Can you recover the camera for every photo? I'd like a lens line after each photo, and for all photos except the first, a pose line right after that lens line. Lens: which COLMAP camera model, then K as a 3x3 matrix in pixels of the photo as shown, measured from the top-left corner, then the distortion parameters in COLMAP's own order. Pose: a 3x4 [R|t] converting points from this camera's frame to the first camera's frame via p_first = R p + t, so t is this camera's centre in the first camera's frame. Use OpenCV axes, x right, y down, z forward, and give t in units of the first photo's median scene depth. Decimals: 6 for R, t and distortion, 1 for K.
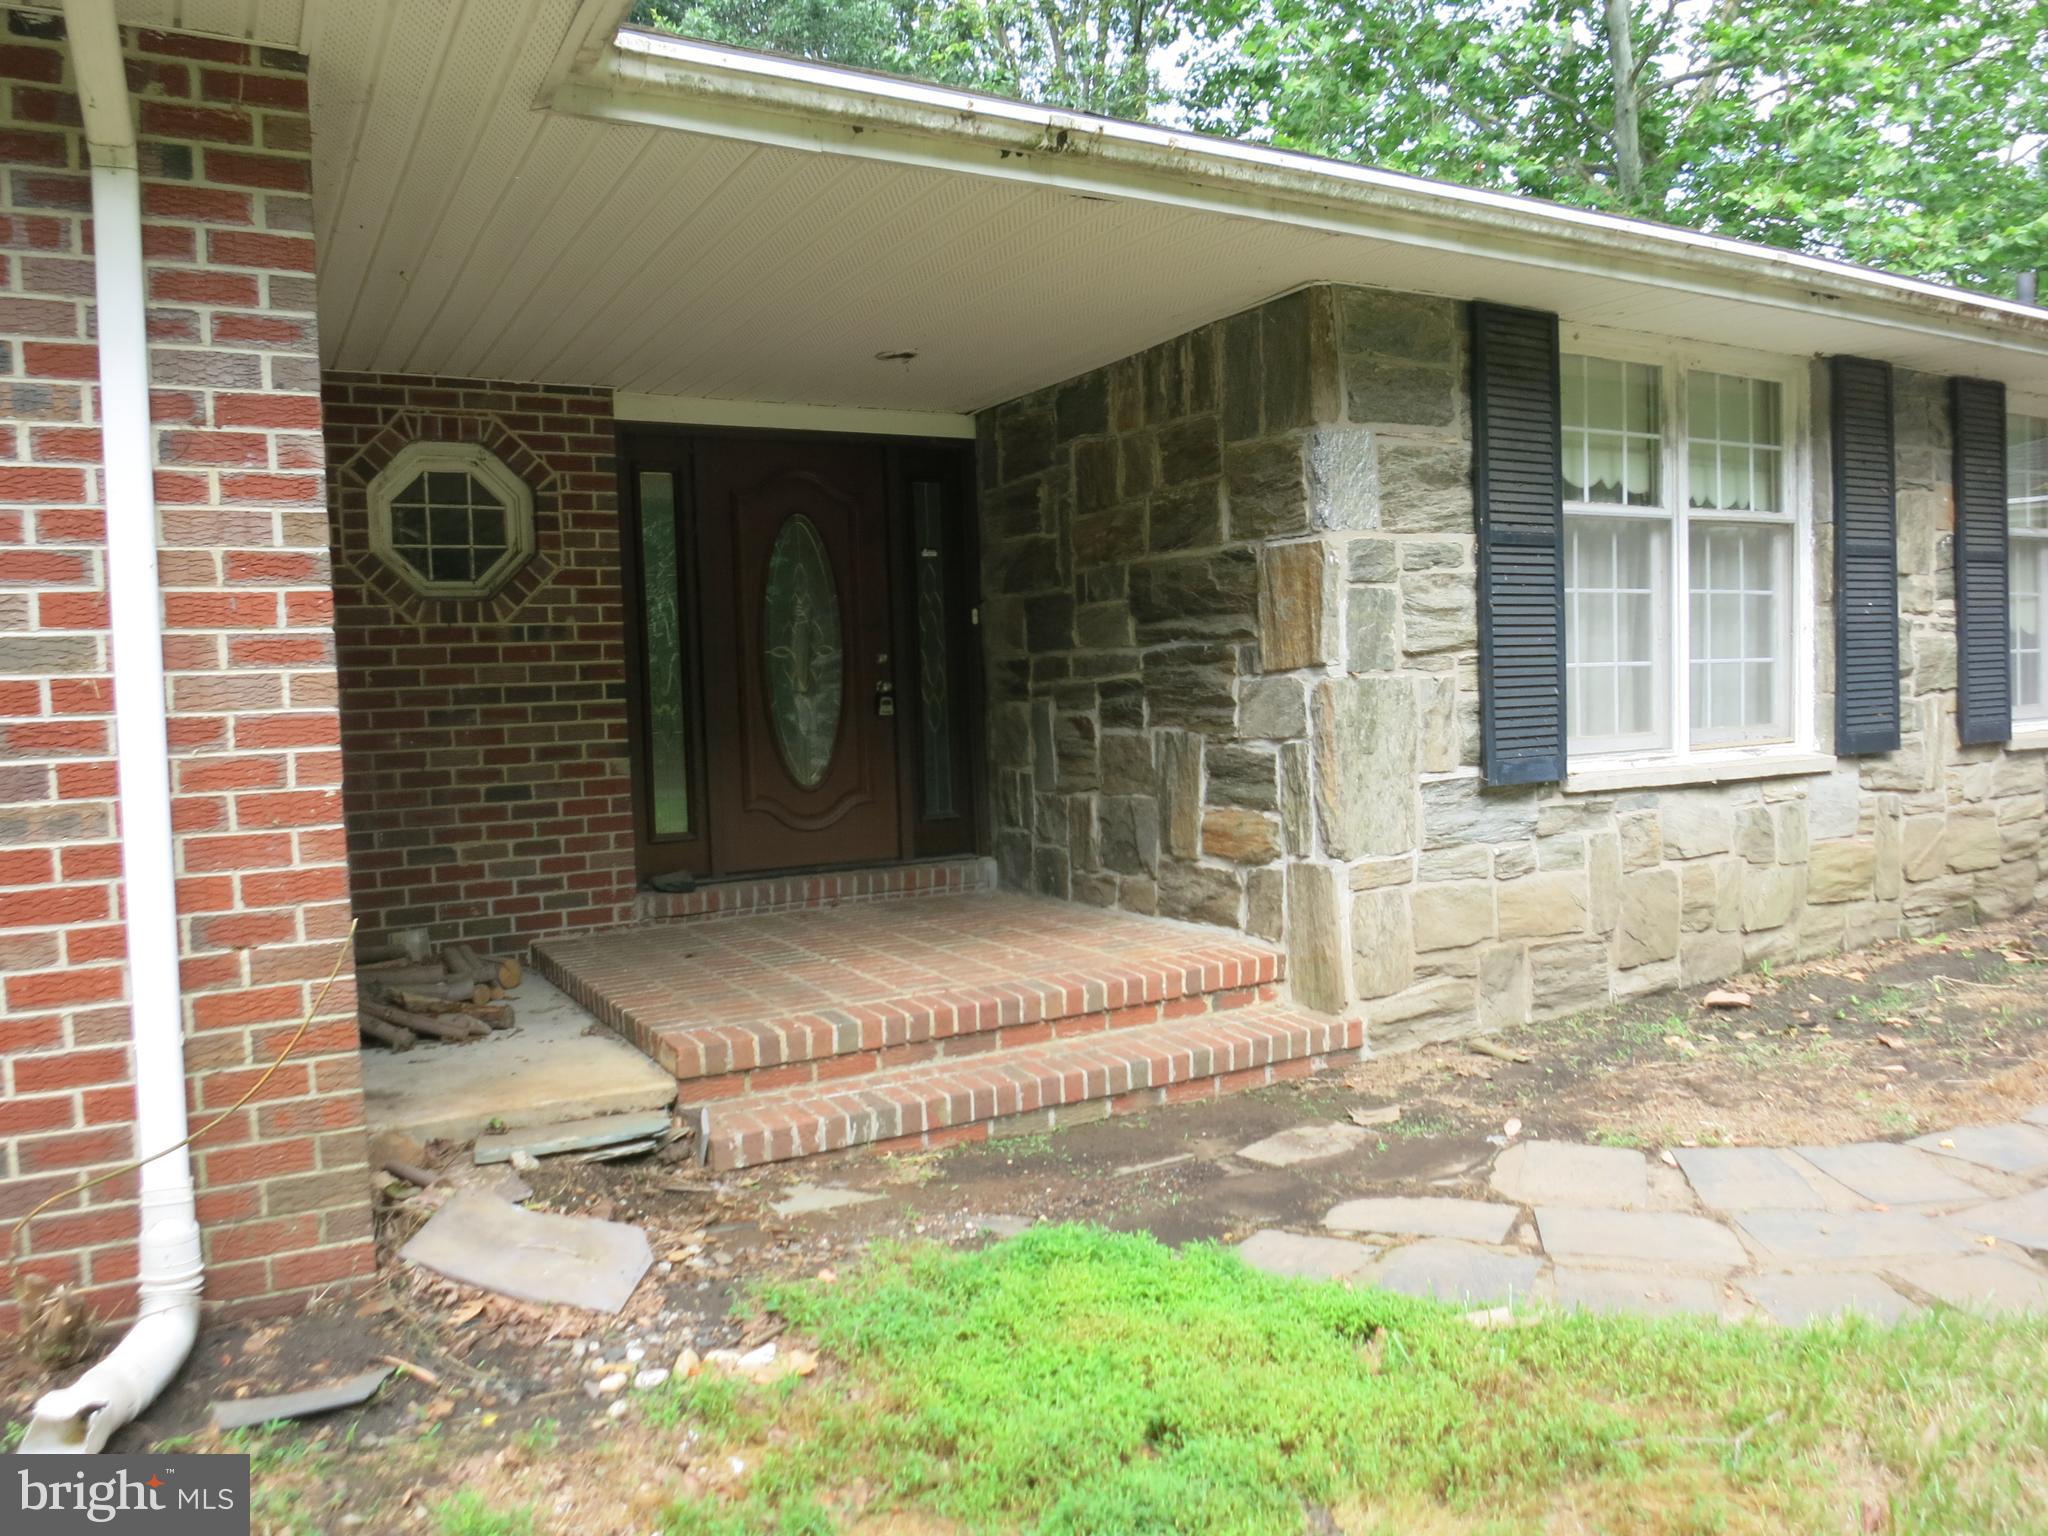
lens RADIAL K [[1444.5, 0, 1024.0], [0, 1444.5, 768.0], [0, 0, 1]] dist [-0.041610, -0.000084]
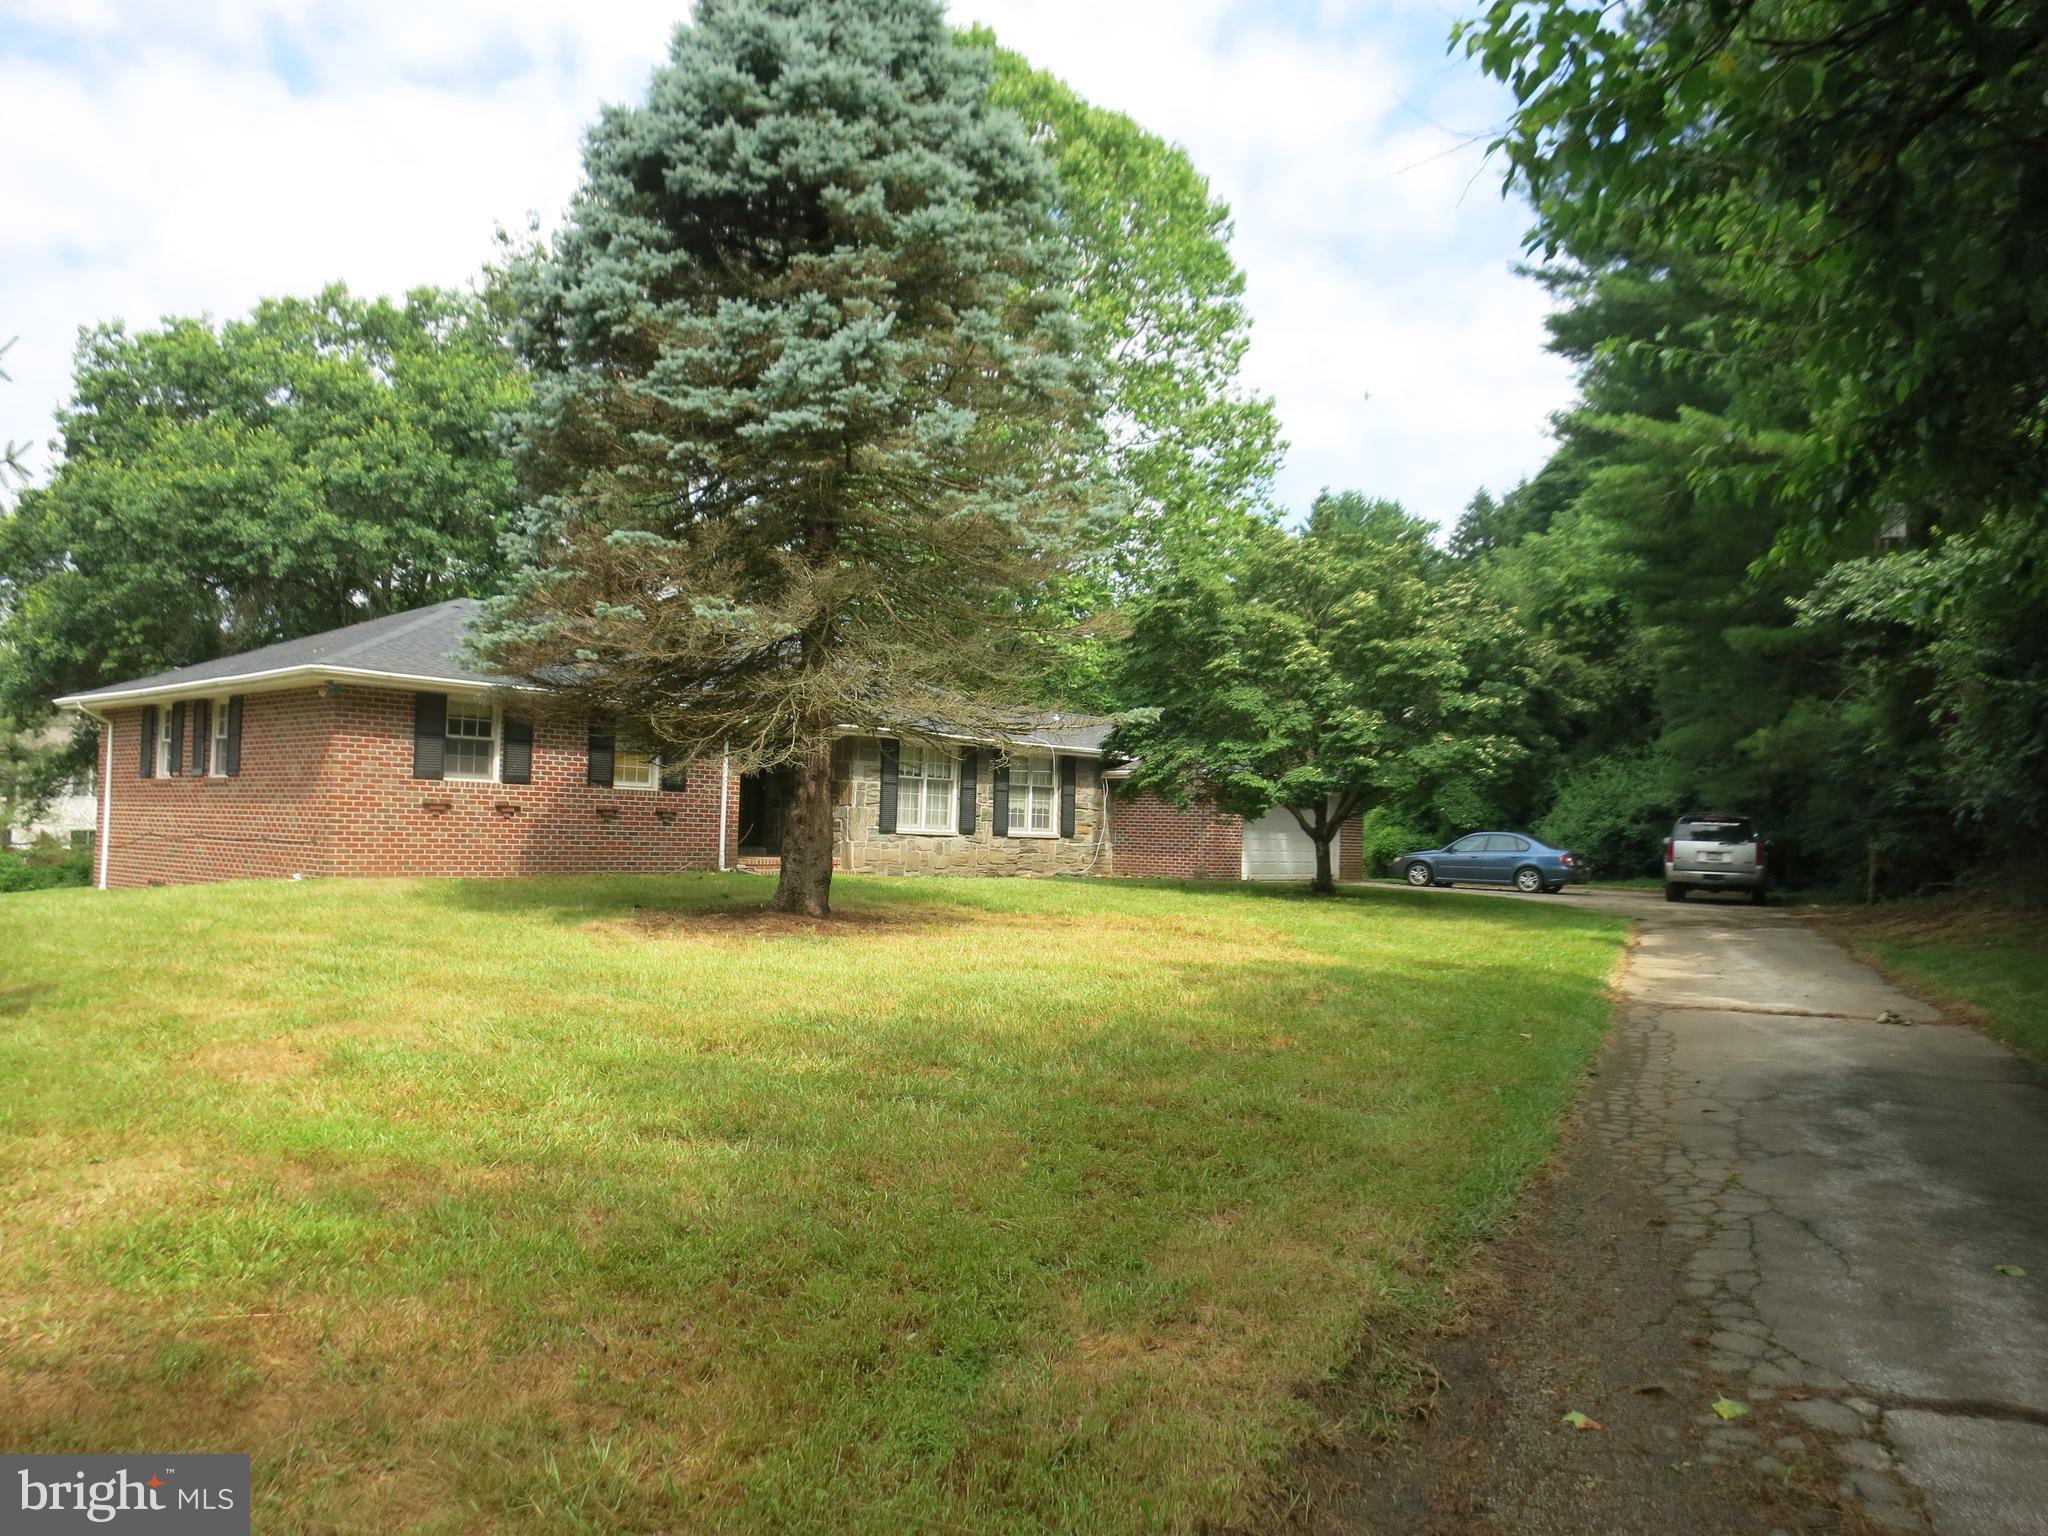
lens RADIAL K [[1444.5, 0, 1024.0], [0, 1444.5, 768.0], [0, 0, 1]] dist [-0.041610, -0.000084]
pose [[0.933728, 0.077338, 0.349531, -1.012508], [-0.041781, 0.993255, -0.108157, 0.325175], [-0.355538, 0.086386, 0.930661, -3.970456]]
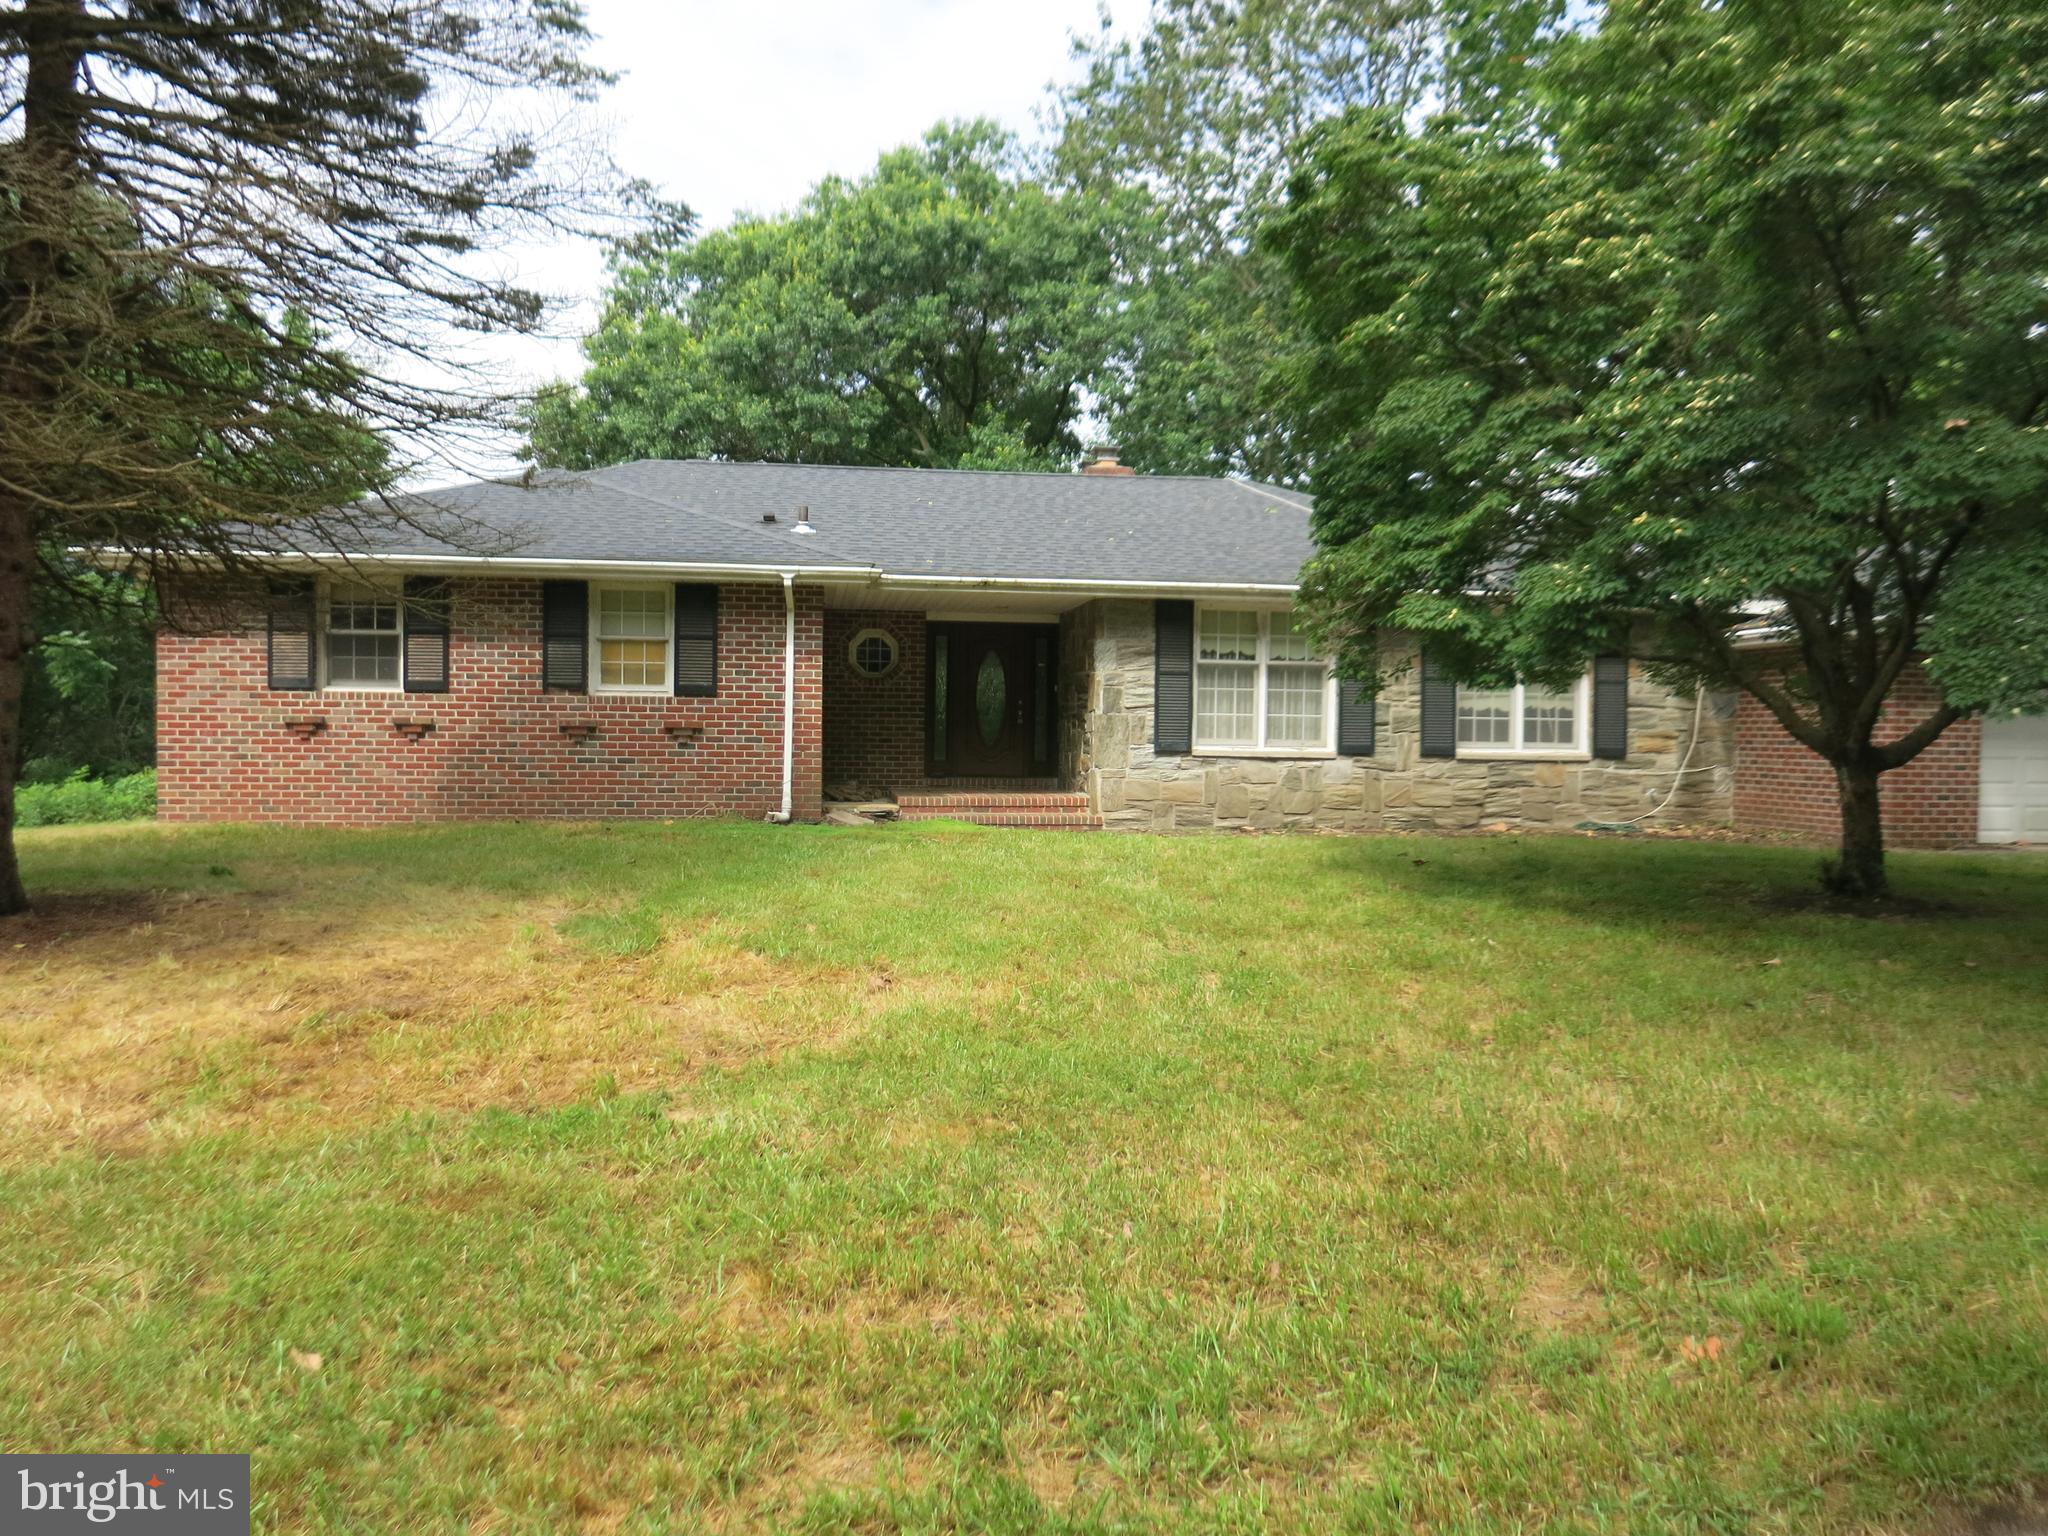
lens RADIAL K [[1469.2, 0, 1054.5], [0, 1469.2, 765.1], [0, 0, 1]] dist [-0.044846, -0.003658]
pose [[0.938295, 0.053489, -0.341674, 1.190855], [-0.063763, 0.997786, -0.018899, 0.117457], [0.339906, 0.039519, 0.939629, -2.063354]]
